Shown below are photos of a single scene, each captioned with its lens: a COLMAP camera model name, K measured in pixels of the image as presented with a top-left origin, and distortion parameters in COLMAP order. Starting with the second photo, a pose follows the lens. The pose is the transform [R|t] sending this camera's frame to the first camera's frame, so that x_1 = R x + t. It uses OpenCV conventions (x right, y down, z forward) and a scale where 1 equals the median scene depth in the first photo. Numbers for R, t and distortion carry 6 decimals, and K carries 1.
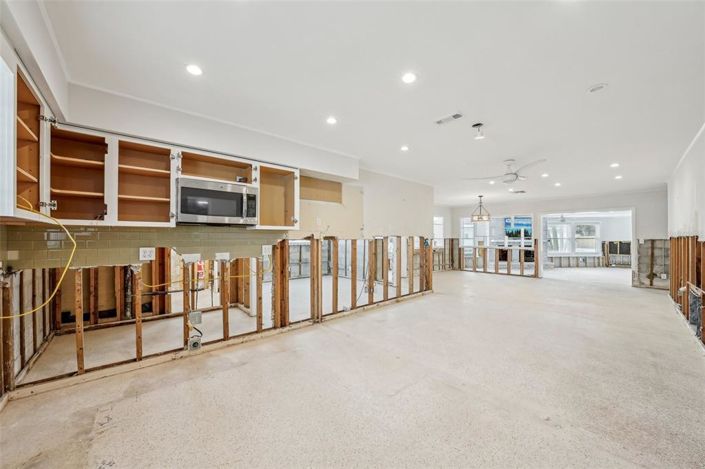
lens RADIAL K [[283.1, 0, 349.4], [0, 283.1, 237.4], [0, 0, 1]] dist [-0.020491, 0.000645]
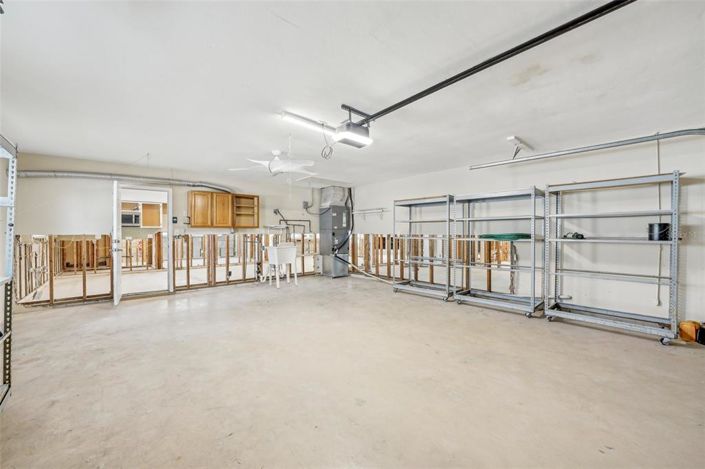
lens RADIAL K [[283.1, 0, 347.0], [0, 283.1, 234.9], [0, 0, 1]] dist [-0.020491, 0.000645]
pose [[0.999991, -0.004015, -0.001632, 0.955613], [0.004023, 0.999980, 0.004800, 0.018592], [0.001613, -0.004806, 0.999987, -0.955404]]
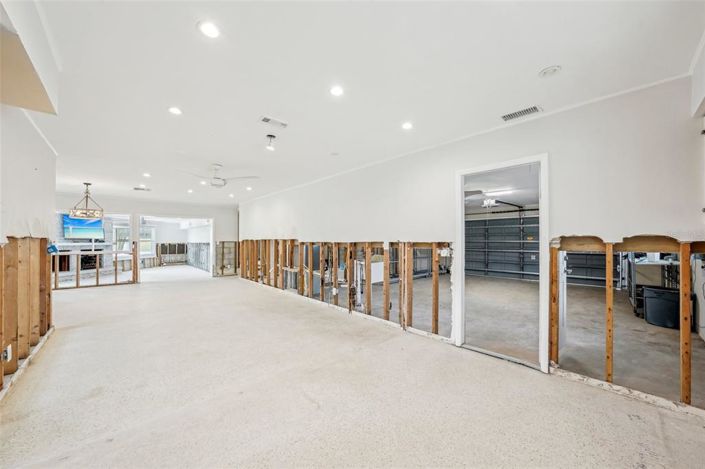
lens RADIAL K [[283.1, 0, 347.3], [0, 283.1, 236.4], [0, 0, 1]] dist [-0.020491, 0.000645]
pose [[-0.077636, 0.015665, 0.996859, -0.394082], [-0.000954, 0.999875, -0.015787, 0.003512], [-0.996981, -0.002177, -0.077612, 0.477360]]
